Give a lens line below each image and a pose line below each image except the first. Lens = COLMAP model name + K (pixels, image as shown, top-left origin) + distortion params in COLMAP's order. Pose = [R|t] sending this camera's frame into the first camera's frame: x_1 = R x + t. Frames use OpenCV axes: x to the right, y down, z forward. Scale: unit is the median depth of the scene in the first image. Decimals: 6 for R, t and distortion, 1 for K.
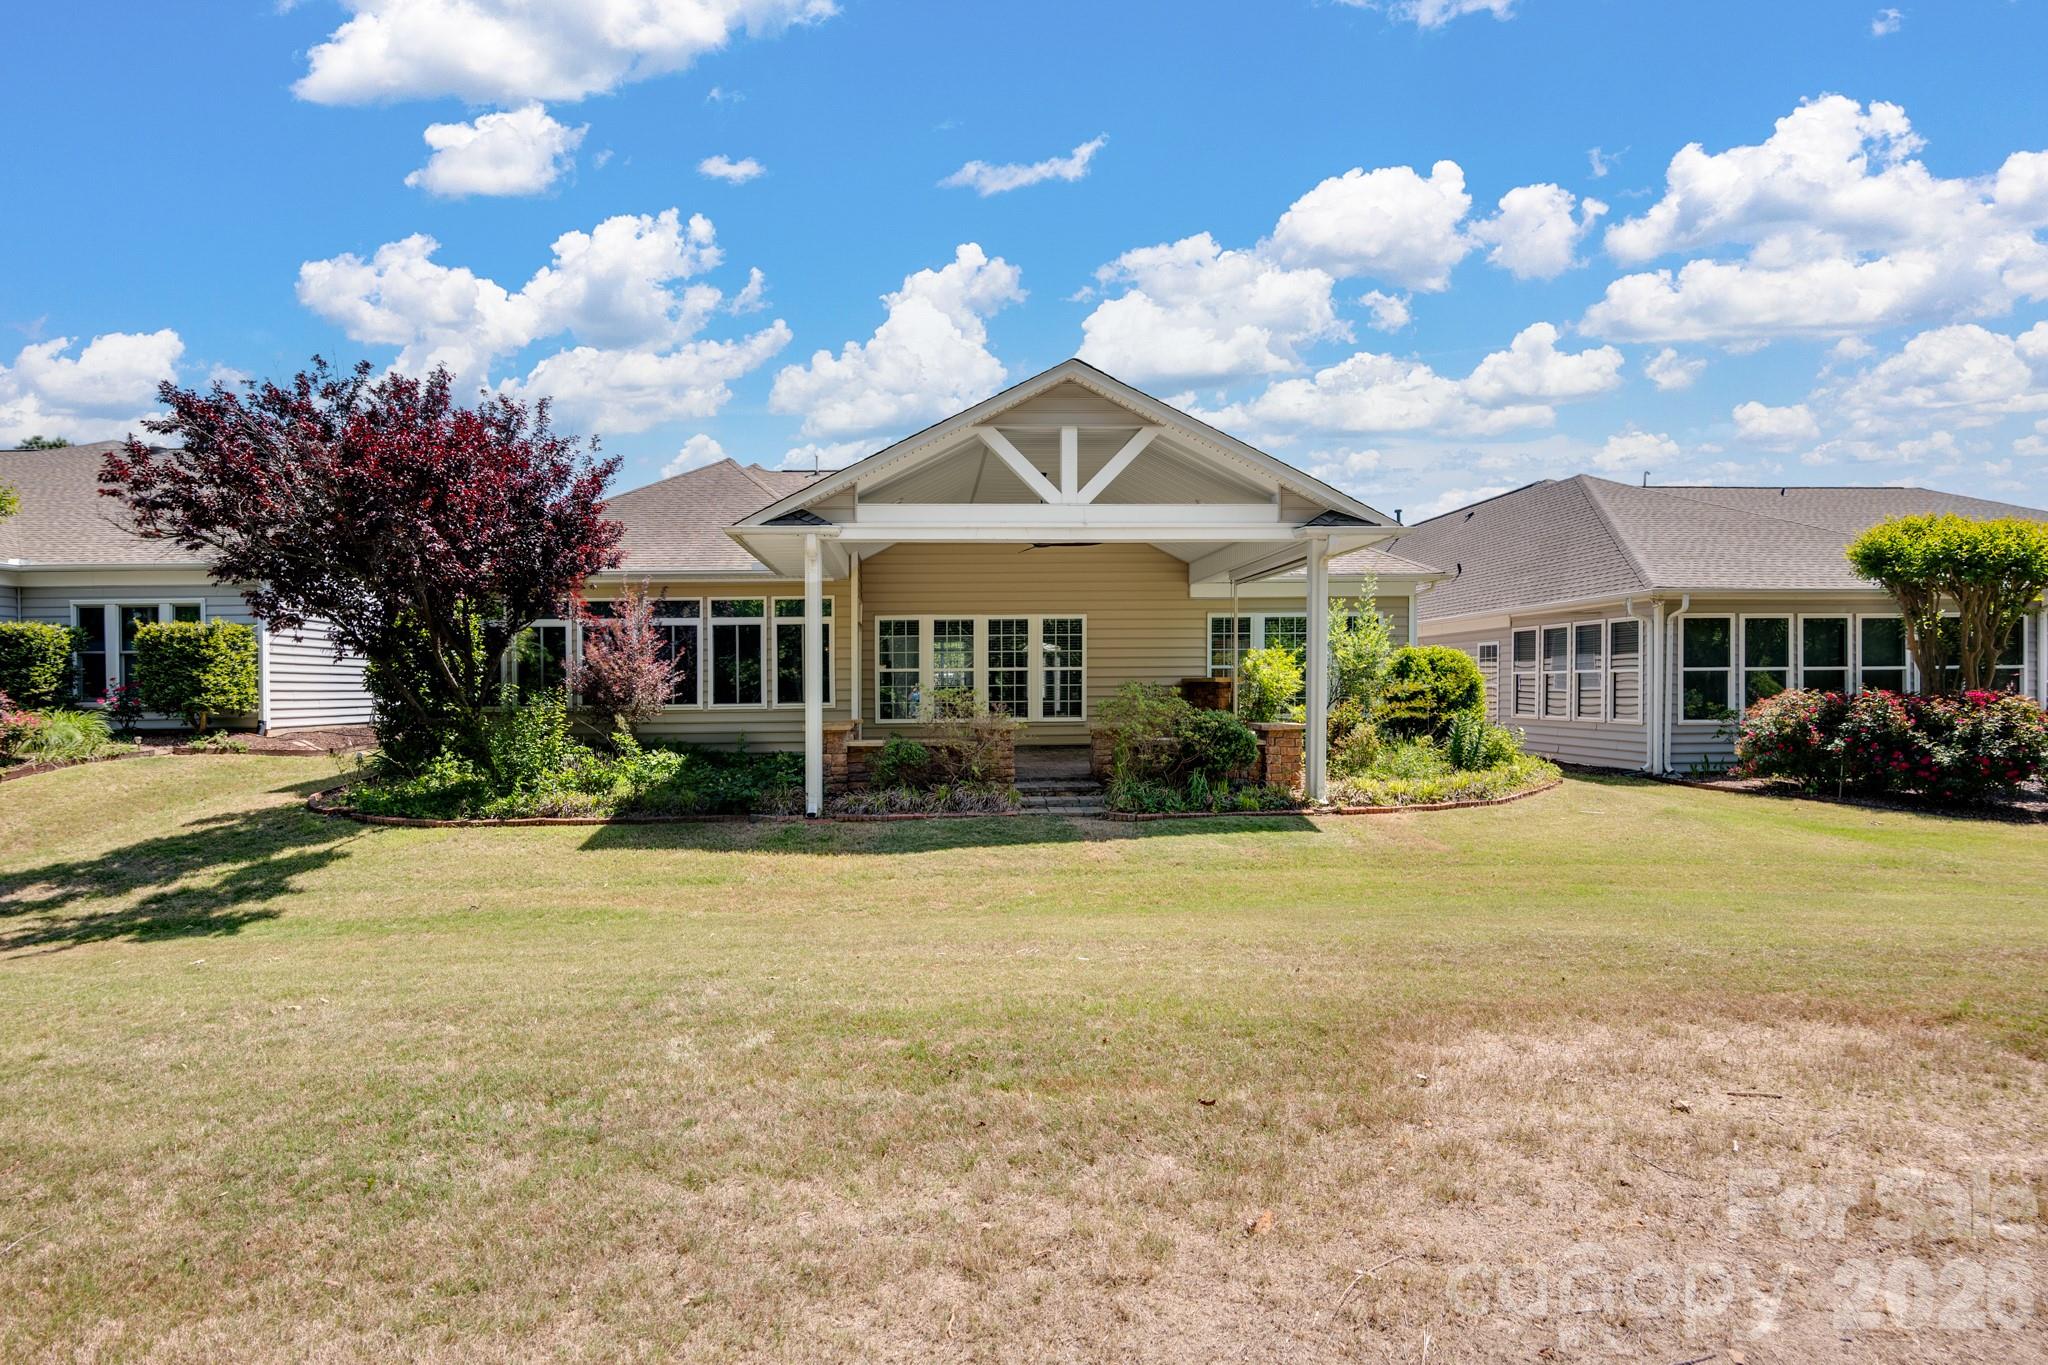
lens RADIAL K [[984.5, 0, 1021.7], [0, 984.5, 709.8], [0, 0, 1]] dist [-0.002978, -0.000084]
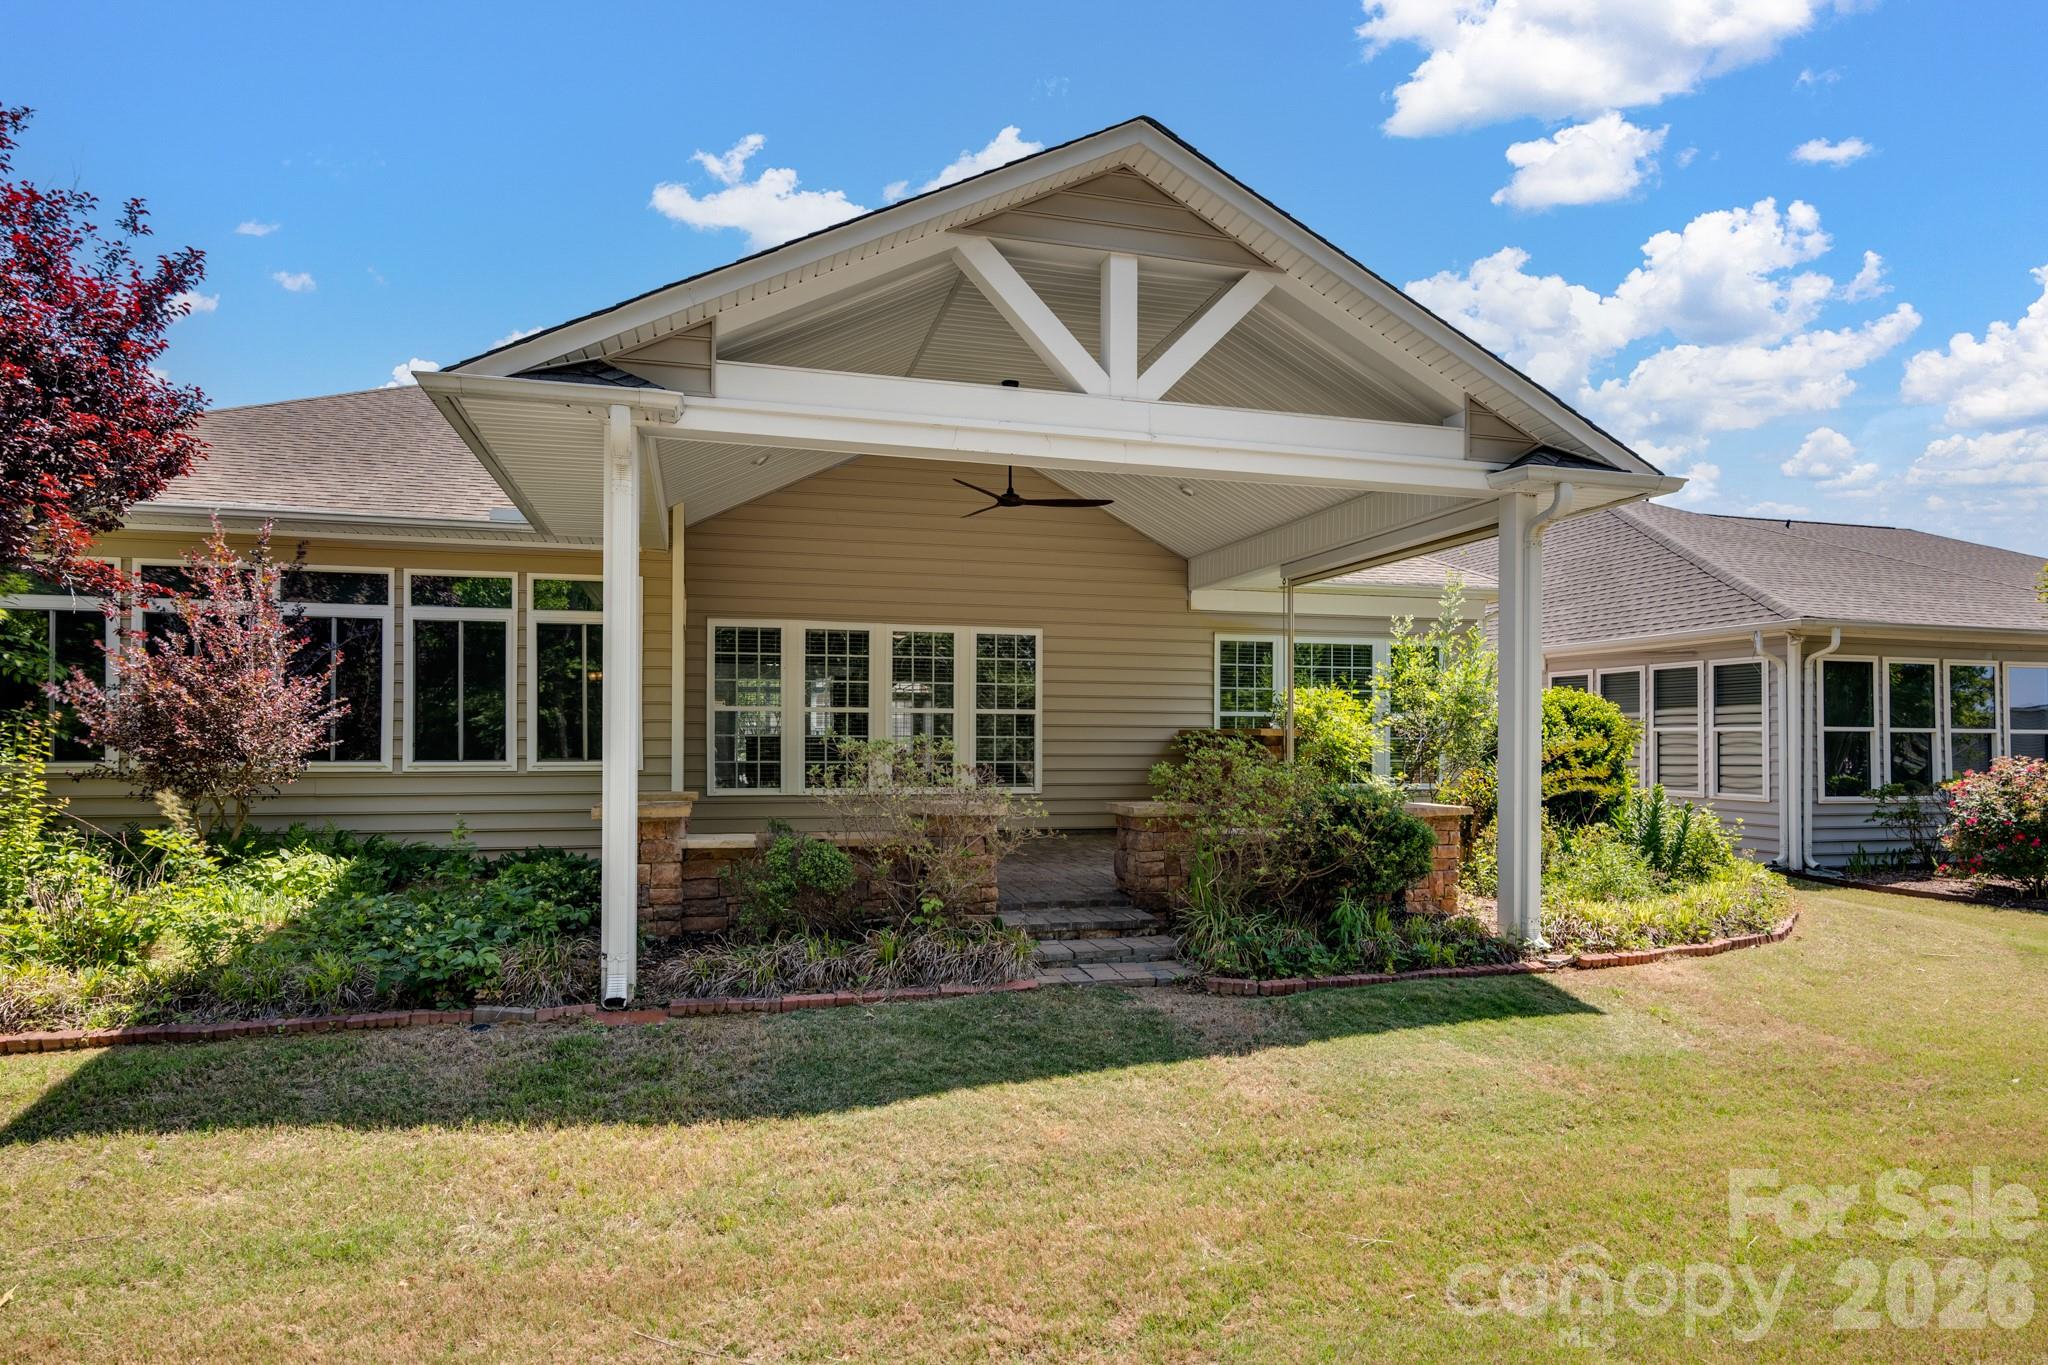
lens RADIAL K [[1096.4, 0, 1023.5], [0, 1096.4, 767.4], [0, 0, 1]] dist [0.001765, 0.000096]
pose [[0.983735, 0.010374, 0.179326, -0.096188], [-0.010300, 0.999946, -0.001339, -0.005793], [-0.179330, -0.000530, 0.983789, 0.370045]]
